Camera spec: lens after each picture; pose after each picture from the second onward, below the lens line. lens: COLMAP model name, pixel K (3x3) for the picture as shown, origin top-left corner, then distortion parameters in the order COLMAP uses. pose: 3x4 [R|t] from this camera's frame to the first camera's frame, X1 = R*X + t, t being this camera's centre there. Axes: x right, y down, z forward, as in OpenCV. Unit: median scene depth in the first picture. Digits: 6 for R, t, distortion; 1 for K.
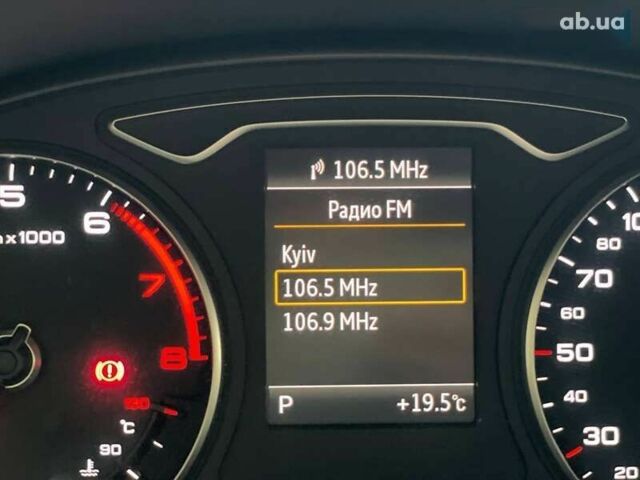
lens RADIAL K [[1182.3, 0, 320.0], [0, 1182.3, 240.0], [0, 0, 1]] dist [0.200859, -0.022665]
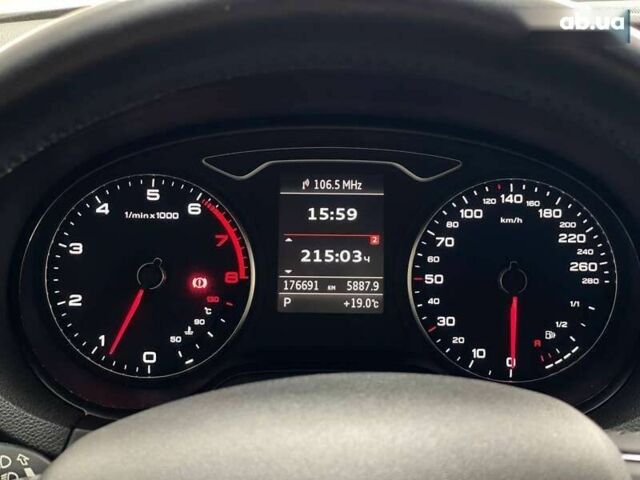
lens RADIAL K [[1182.3, 0, 320.0], [0, 1182.3, 240.0], [0, 0, 1]] dist [0.200859, -0.022665]
pose [[0.998618, 0.020445, -0.048417, 0.118867], [-0.021226, 0.999652, -0.015669, 0.064381], [0.048079, 0.016675, 0.998704, -0.968713]]
